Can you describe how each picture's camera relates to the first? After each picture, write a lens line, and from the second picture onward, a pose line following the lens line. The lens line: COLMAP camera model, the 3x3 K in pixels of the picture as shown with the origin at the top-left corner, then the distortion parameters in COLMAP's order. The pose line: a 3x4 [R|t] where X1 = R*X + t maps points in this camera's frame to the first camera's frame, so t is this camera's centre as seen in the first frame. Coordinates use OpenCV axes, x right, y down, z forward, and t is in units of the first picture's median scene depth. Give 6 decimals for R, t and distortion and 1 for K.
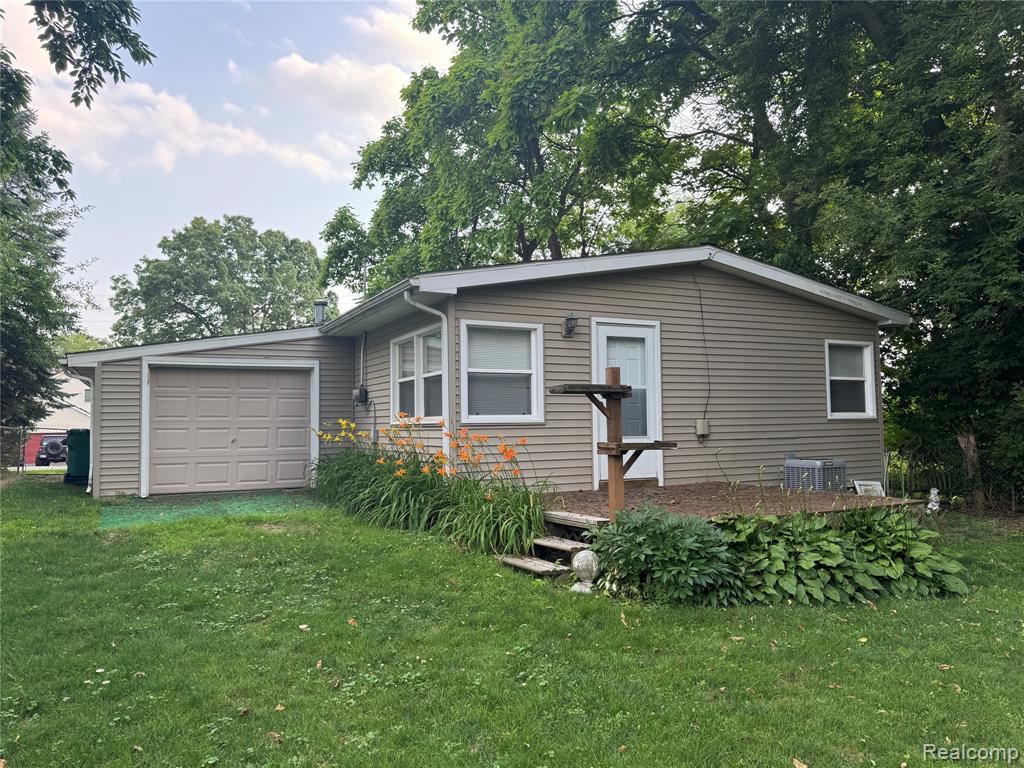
lens RADIAL K [[720.6, 0, 512.0], [0, 720.6, 384.0], [0, 0, 1]] dist [0.078988, -0.082701]
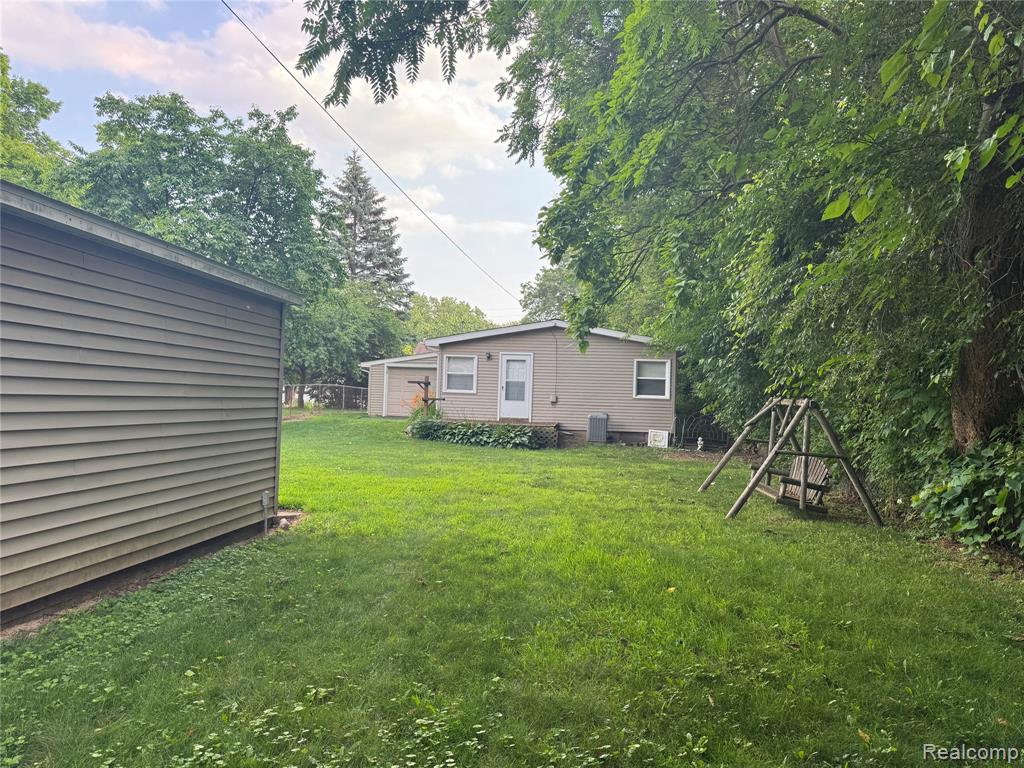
lens RADIAL K [[720.6, 0, 512.0], [0, 720.6, 384.0], [0, 0, 1]] dist [0.078988, -0.082701]
pose [[0.830097, 0.030552, -0.556781, 1.350013], [-0.011903, 0.999241, 0.037084, -0.065837], [0.557491, -0.024156, 0.829831, -0.913726]]
